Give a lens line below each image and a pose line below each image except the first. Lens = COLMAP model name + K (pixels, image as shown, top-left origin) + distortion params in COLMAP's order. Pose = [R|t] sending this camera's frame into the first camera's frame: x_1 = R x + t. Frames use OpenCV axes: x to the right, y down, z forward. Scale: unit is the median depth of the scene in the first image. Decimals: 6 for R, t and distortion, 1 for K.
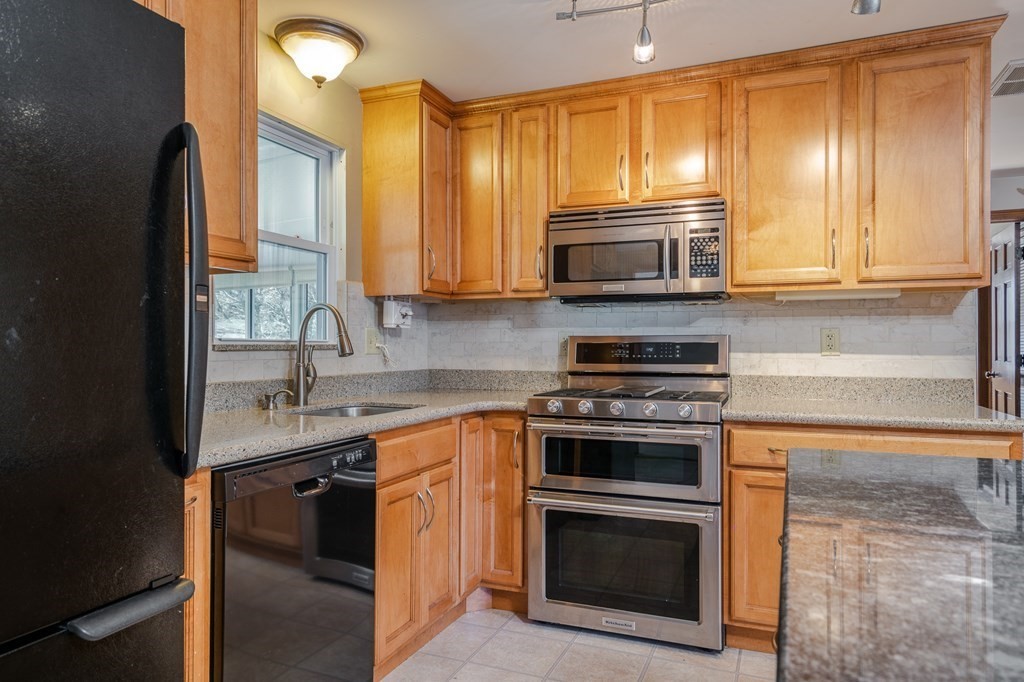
lens RADIAL K [[657.5, 0, 512.0], [0, 657.5, 341.0], [0, 0, 1]] dist [0.005695, 0.002334]
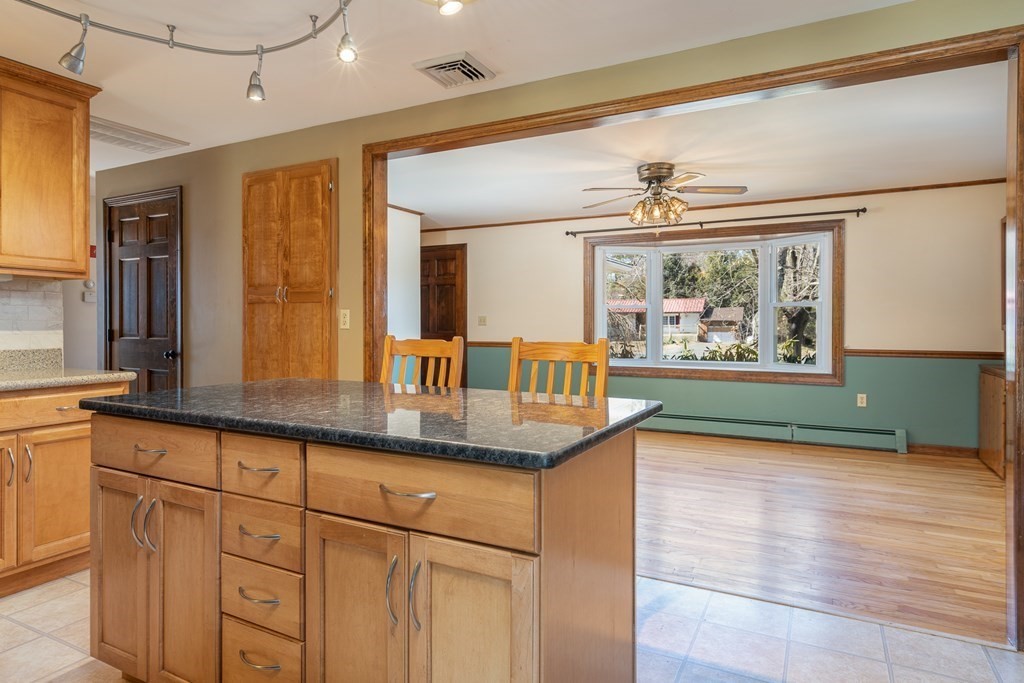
lens RADIAL K [[593.8, 0, 508.3], [0, 593.8, 331.8], [0, 0, 1]] dist [0.002210, 0.000848]
pose [[0.089752, -0.014045, 0.995865, -0.393114], [-0.009743, 0.999840, 0.014979, -0.001366], [-0.995916, -0.011047, 0.089601, 0.012121]]
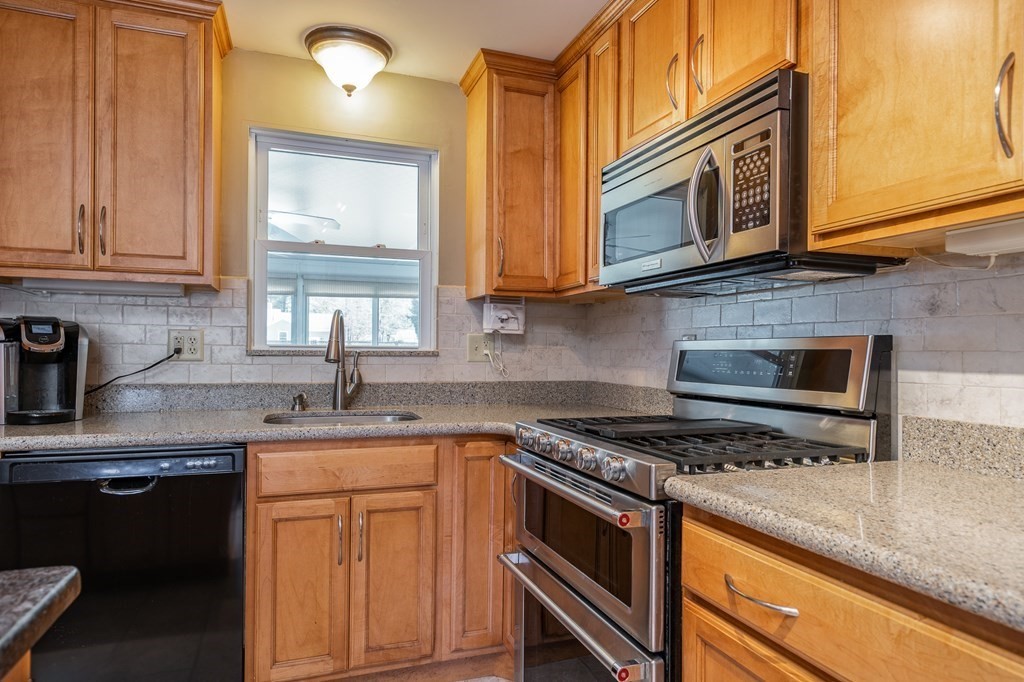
lens RADIAL K [[609.3, 0, 508.2], [0, 609.3, 351.8], [0, 0, 1]] dist [-0.002180, -0.000711]
pose [[0.668978, 0.005266, -0.743263, 0.530121], [-0.002686, 0.999986, 0.004667, 0.002109], [0.743277, -0.001125, 0.668983, 0.520632]]
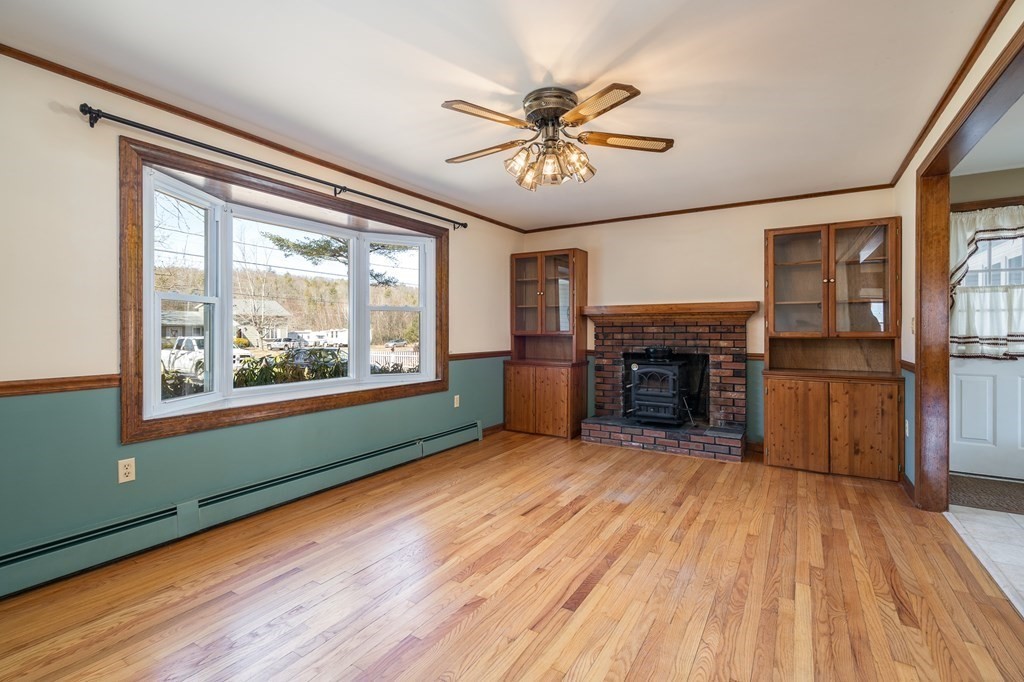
lens RADIAL K [[468.8, 0, 512.0], [0, 468.8, 341.0], [0, 0, 1]] dist [0.000022, 0.000786]
pose [[-0.985794, -0.005278, 0.167877, 1.237864], [-0.002850, 0.999888, 0.014698, 0.003120], [-0.167936, 0.014011, -0.985698, 0.654777]]
